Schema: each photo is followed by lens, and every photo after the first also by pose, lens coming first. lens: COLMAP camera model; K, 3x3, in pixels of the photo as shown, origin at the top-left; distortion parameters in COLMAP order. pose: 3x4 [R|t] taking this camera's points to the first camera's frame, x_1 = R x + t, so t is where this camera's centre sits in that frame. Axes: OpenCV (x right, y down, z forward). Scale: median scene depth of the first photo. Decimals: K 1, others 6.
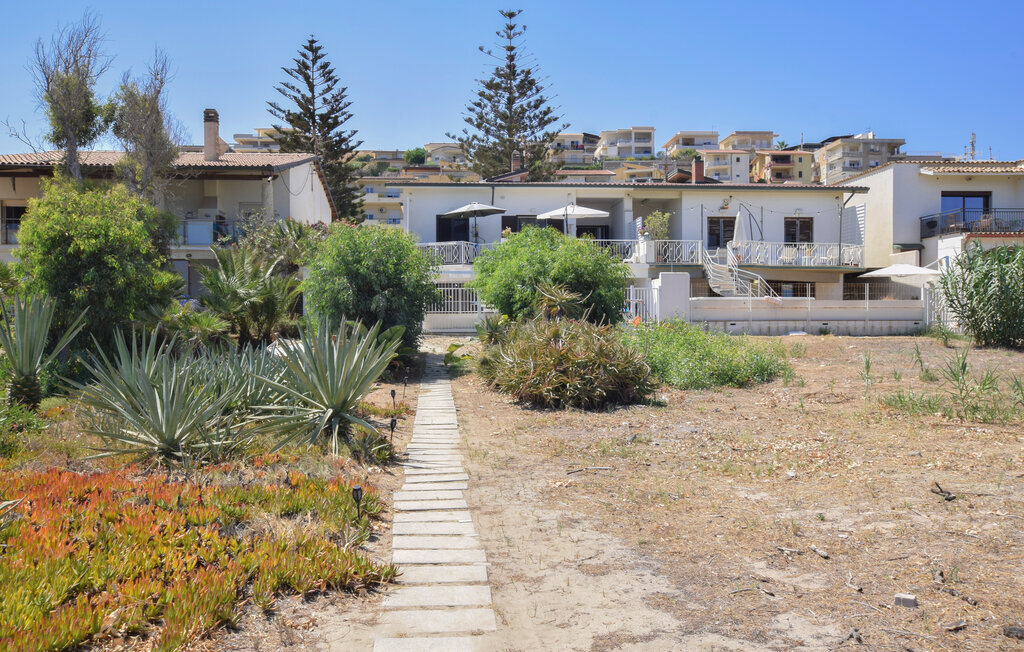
lens RADIAL K [[796.5, 0, 510.8], [0, 796.5, 350.8], [0, 0, 1]] dist [-0.000767, 0.005344]
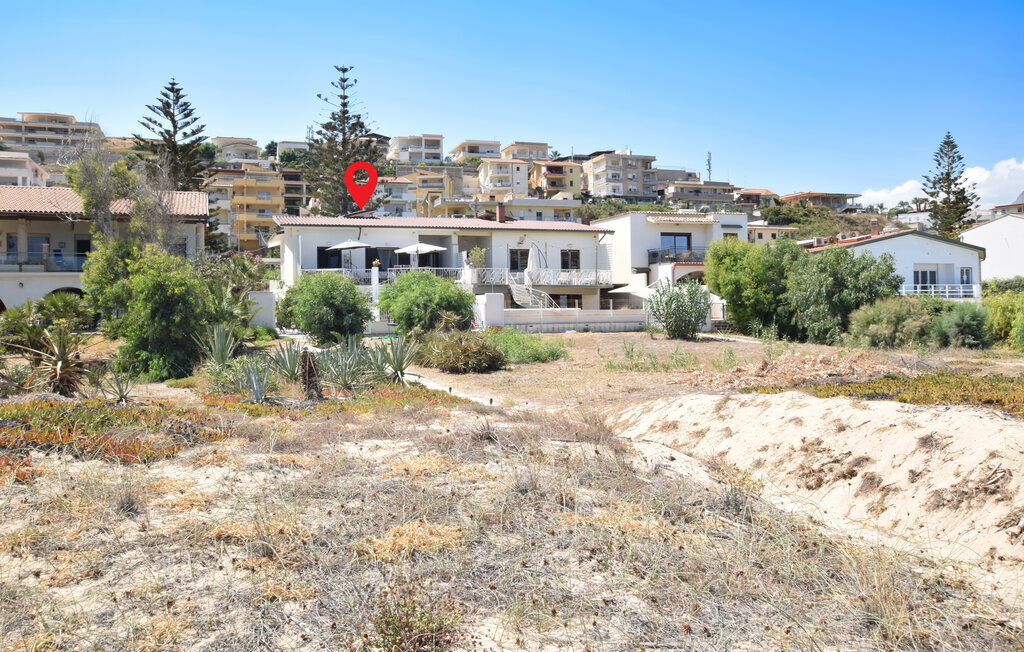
lens RADIAL K [[796.5, 0, 510.8], [0, 796.5, 350.8], [0, 0, 1]] dist [-0.000767, 0.005344]
pose [[0.963950, -0.021611, 0.265205, -0.119860], [0.019023, 0.999743, 0.012322, -0.003729], [-0.265404, -0.006832, 0.964113, -0.339053]]
